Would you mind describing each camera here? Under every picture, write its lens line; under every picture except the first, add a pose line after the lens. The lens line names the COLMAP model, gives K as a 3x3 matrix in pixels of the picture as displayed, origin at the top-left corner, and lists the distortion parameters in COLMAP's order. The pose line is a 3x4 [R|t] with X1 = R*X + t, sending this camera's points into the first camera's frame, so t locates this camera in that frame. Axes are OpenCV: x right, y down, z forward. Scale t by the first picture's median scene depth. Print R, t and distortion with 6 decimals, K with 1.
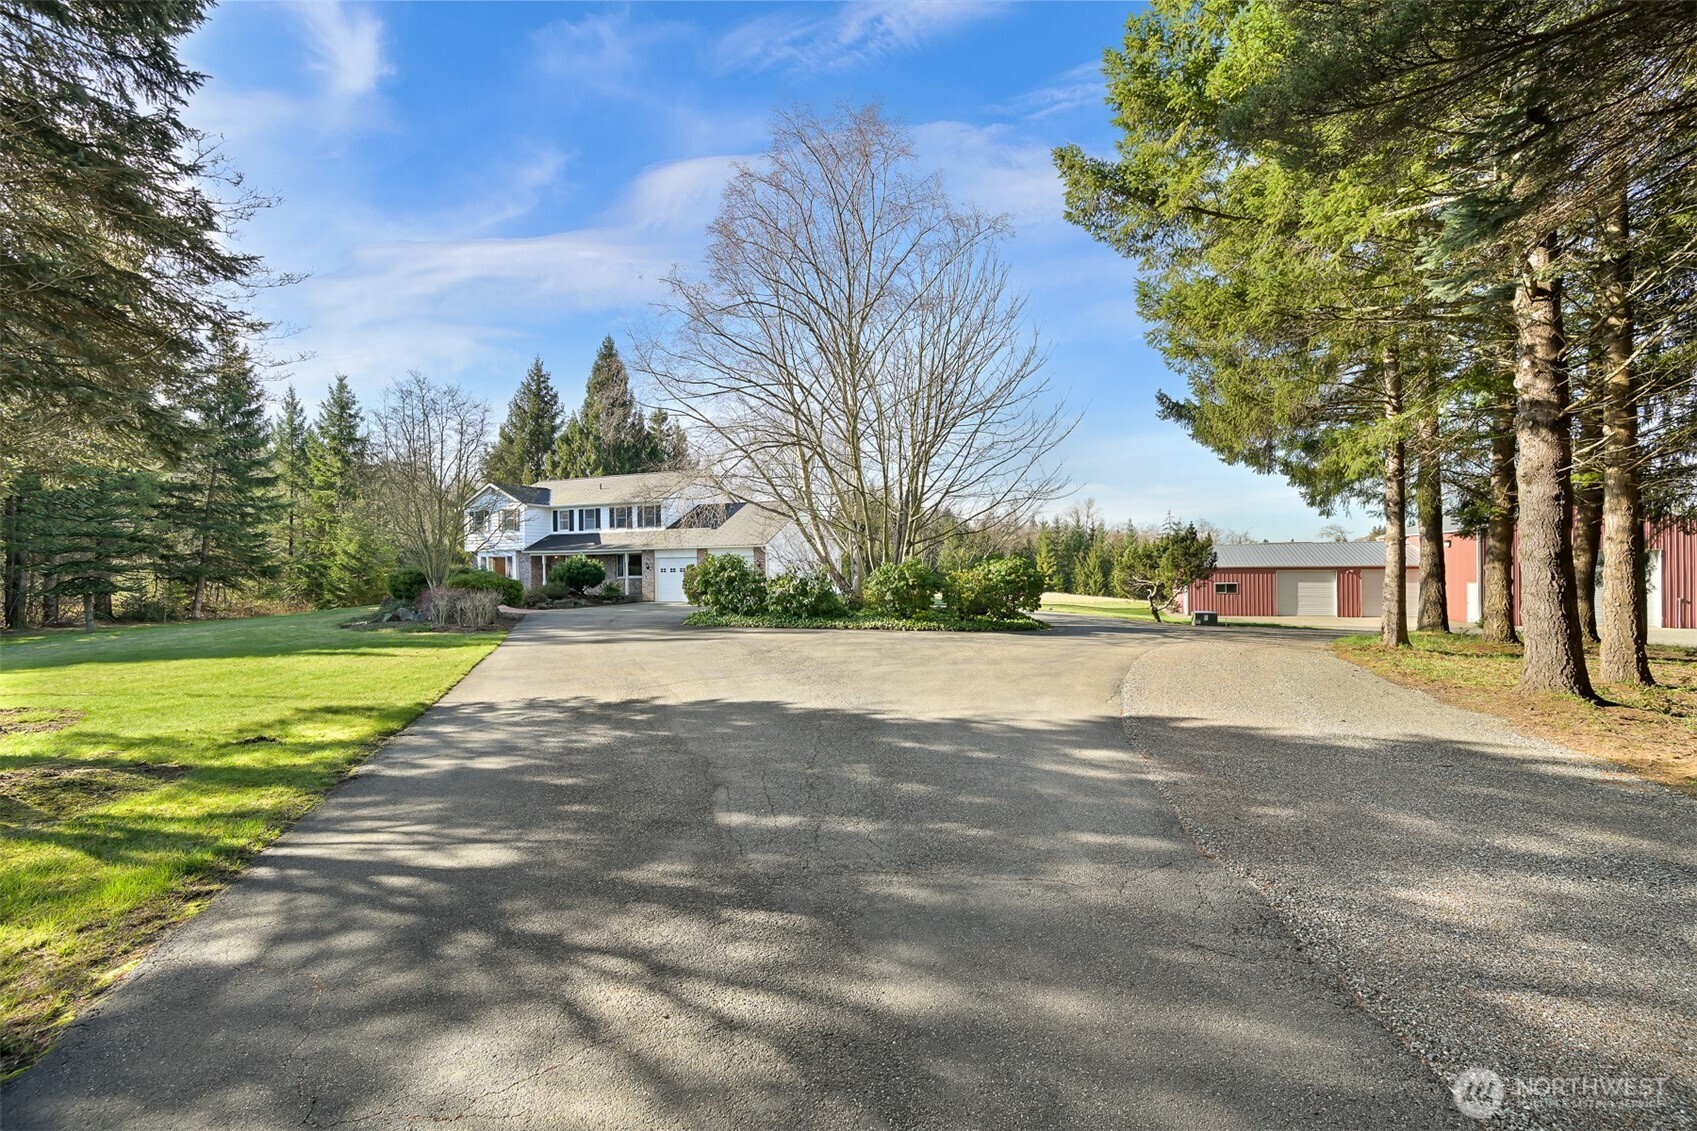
lens RADIAL K [[671.9, 0, 854.9], [0, 671.9, 567.4], [0, 0, 1]] dist [0.007001, -0.001746]
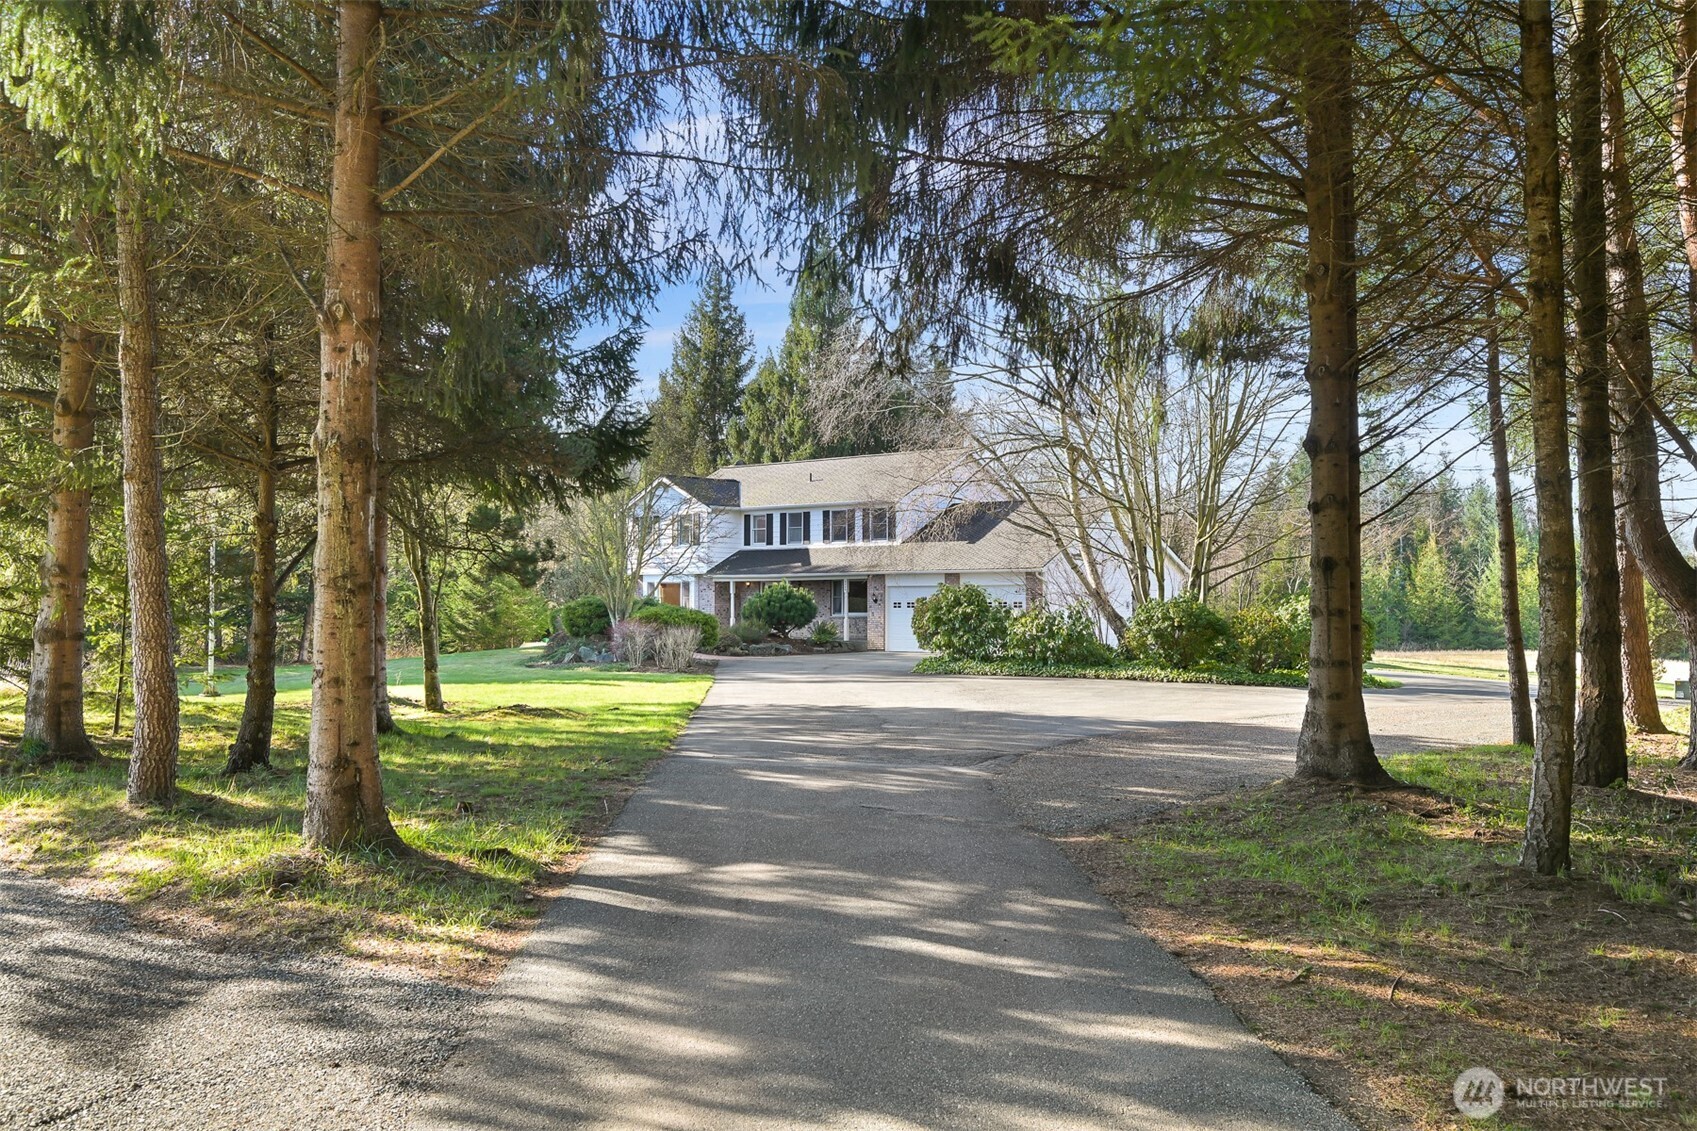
lens RADIAL K [[1465.1, 0, 848.6], [0, 1465.1, 565.9], [0, 0, 1]] dist [-0.002904, -0.000176]
pose [[0.946737, 0.003939, -0.321983, 0.133901], [-0.012012, 0.999661, -0.023089, -0.000273], [0.321783, 0.025727, 0.946464, -0.384641]]
